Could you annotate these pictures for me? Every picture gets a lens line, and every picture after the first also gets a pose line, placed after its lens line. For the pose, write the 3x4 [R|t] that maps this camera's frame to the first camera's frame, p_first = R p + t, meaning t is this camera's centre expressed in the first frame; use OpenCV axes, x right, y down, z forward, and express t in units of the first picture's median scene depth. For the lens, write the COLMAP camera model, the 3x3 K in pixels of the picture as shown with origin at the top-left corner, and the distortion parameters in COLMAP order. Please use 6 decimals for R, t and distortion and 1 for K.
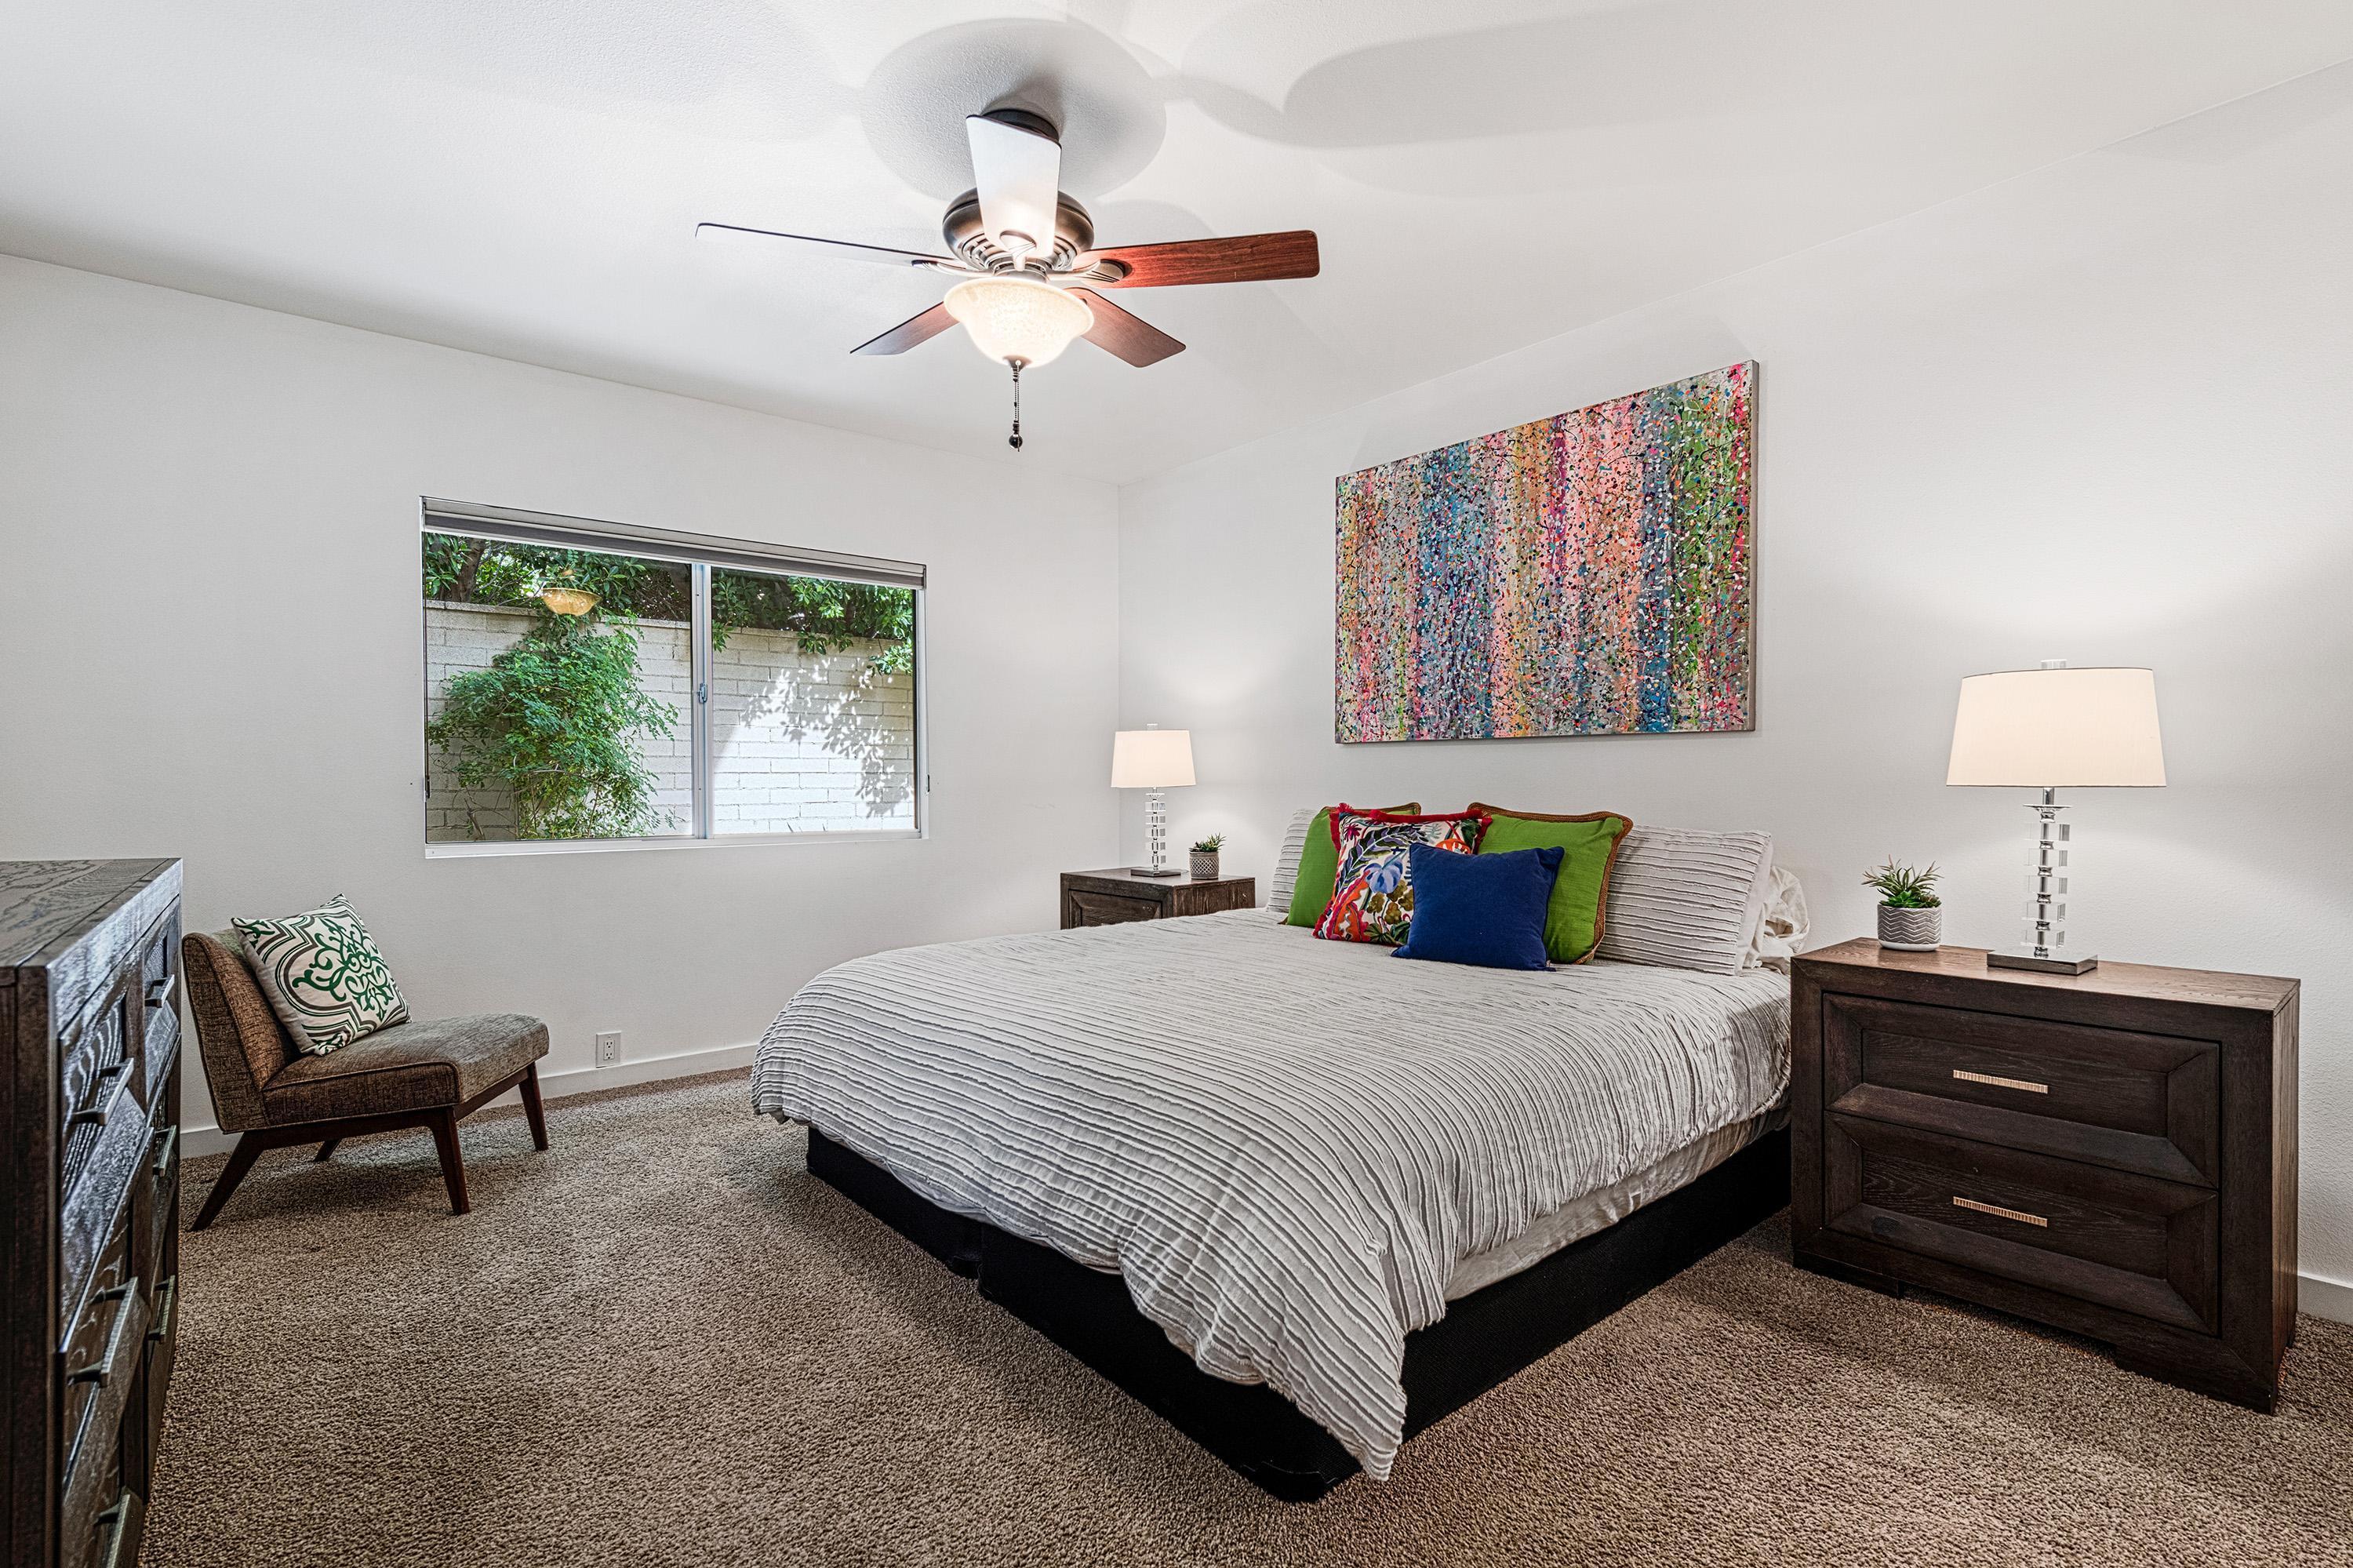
lens RADIAL K [[1132.7, 0, 1171.0], [0, 1132.7, 814.9], [0, 0, 1]] dist [0.021041, -0.001135]
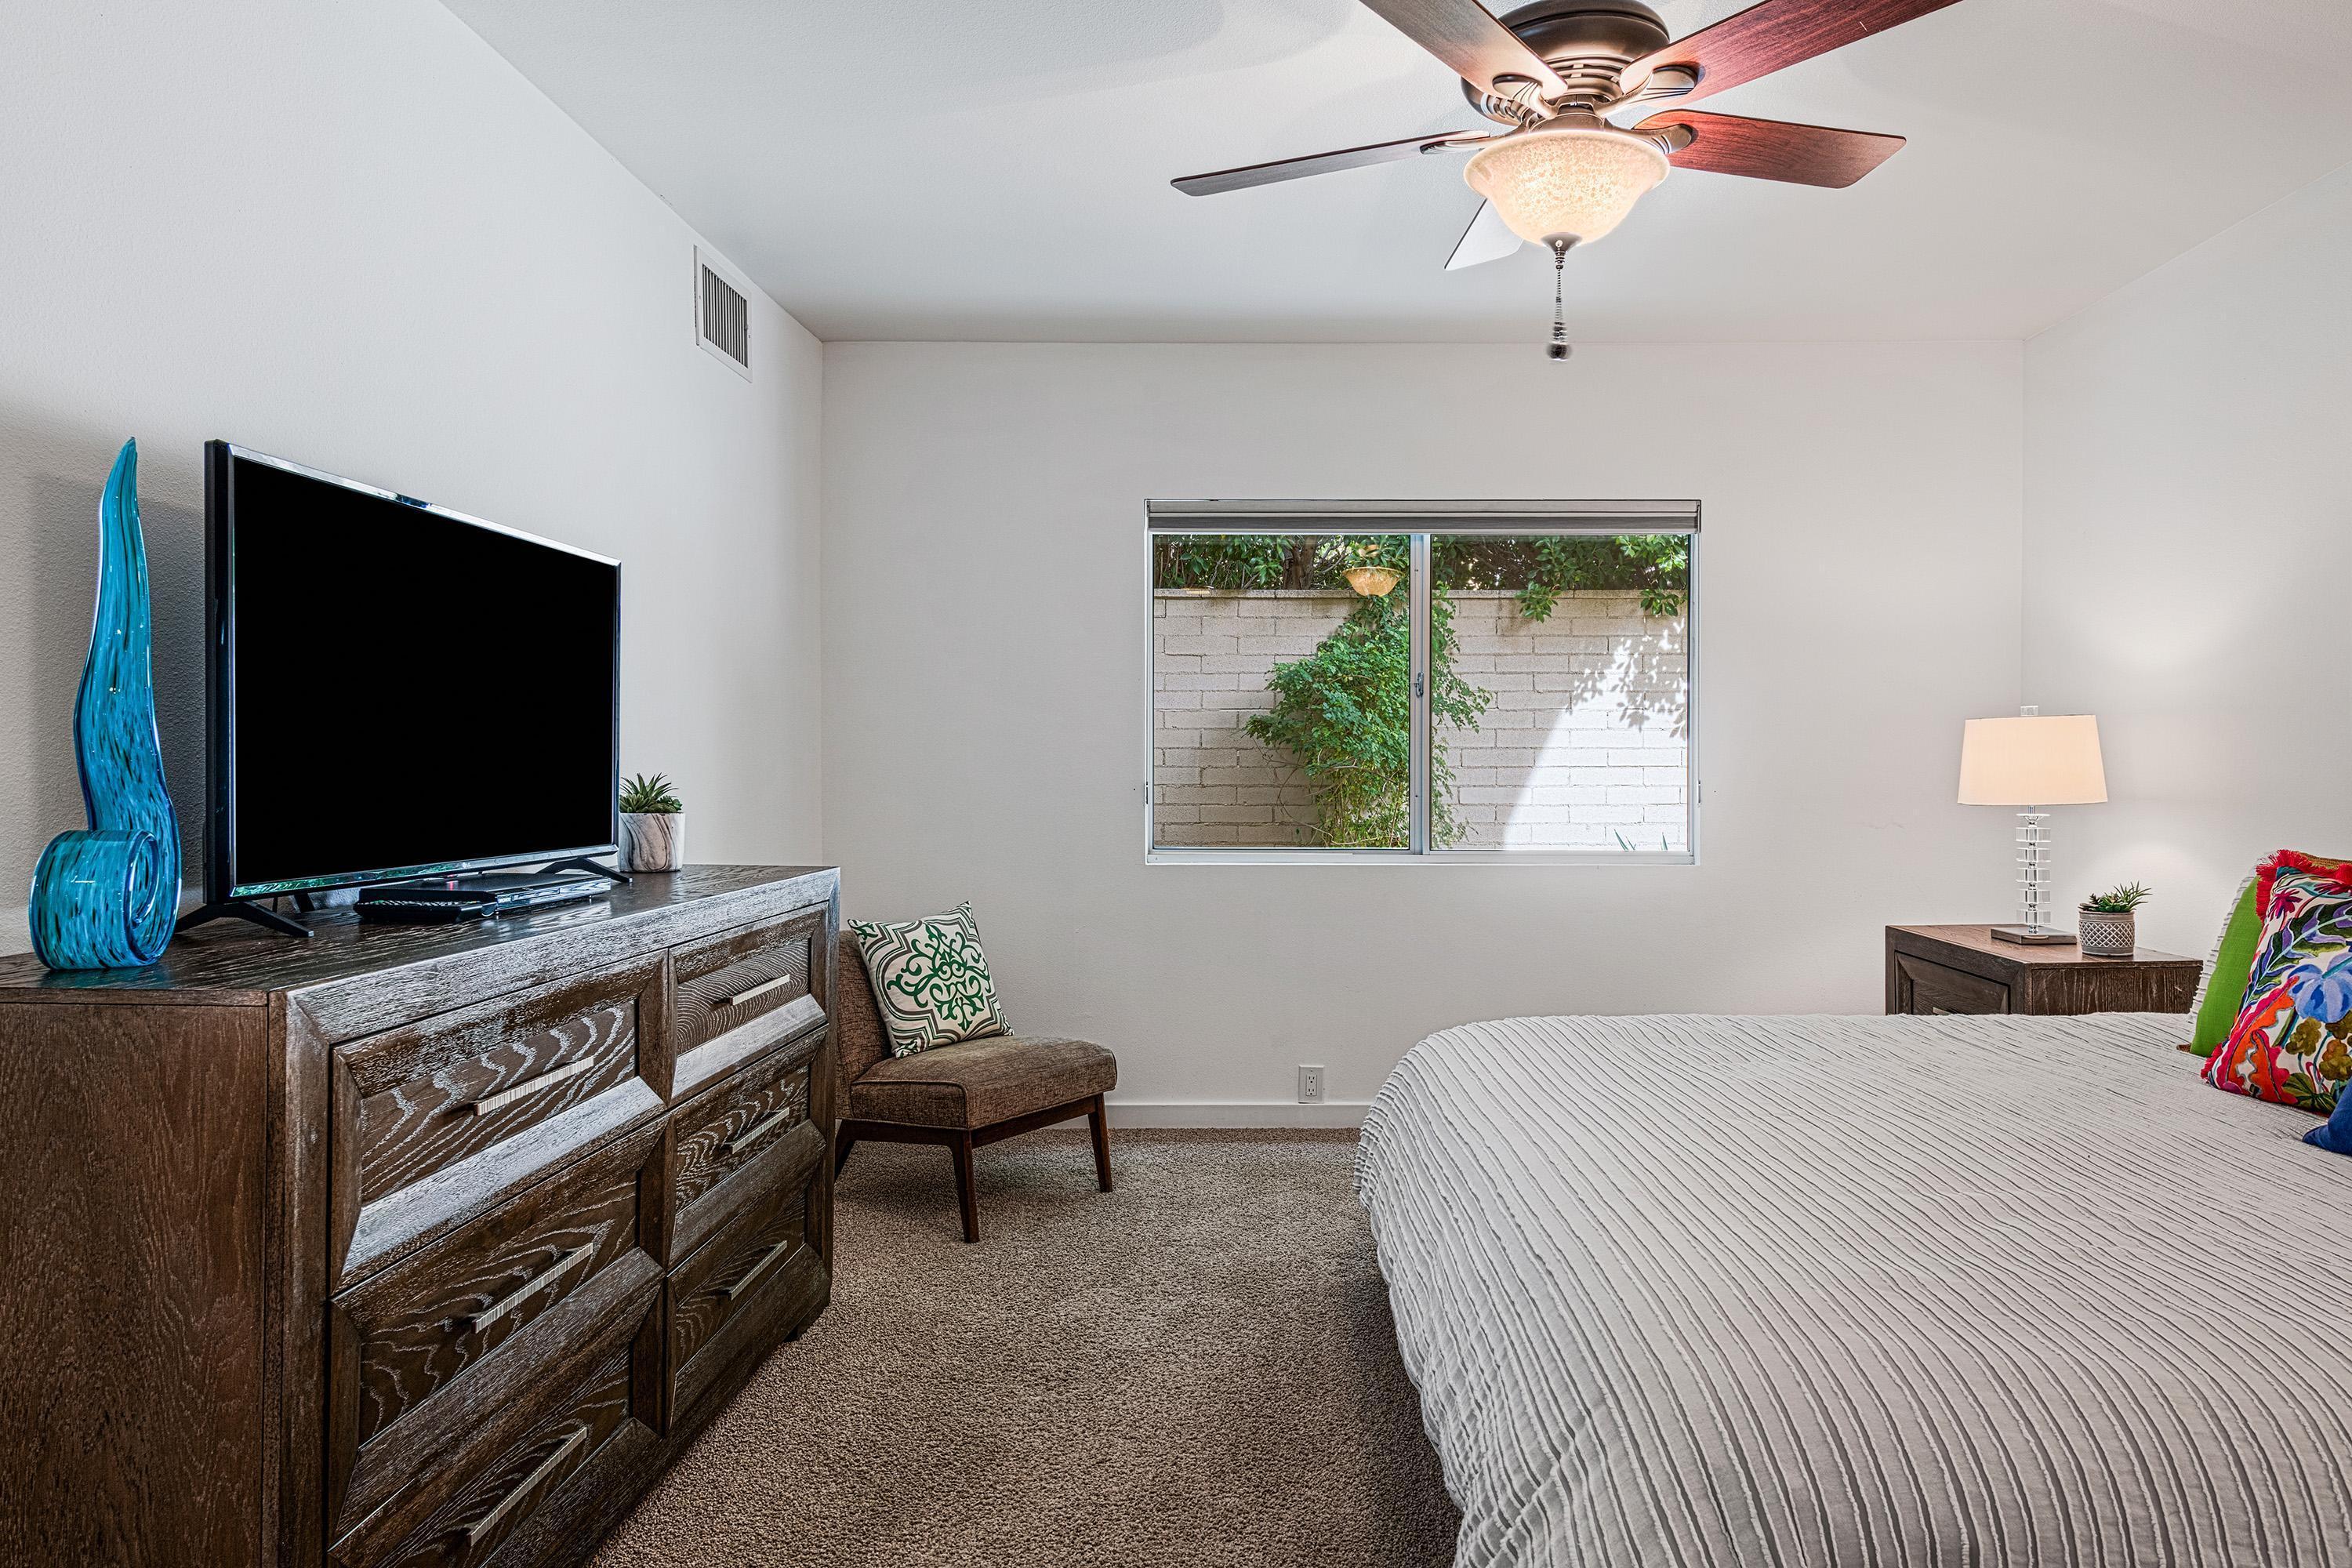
lens RADIAL K [[1407.1, 0, 1176.0], [0, 1407.1, 784.0], [0, 0, 1]] dist [0.052719, -0.032095]
pose [[0.774356, 0.012595, -0.632625, 0.187774], [-0.025526, 0.999610, -0.011342, -0.022630], [0.632236, 0.024931, 0.774375, 0.102024]]
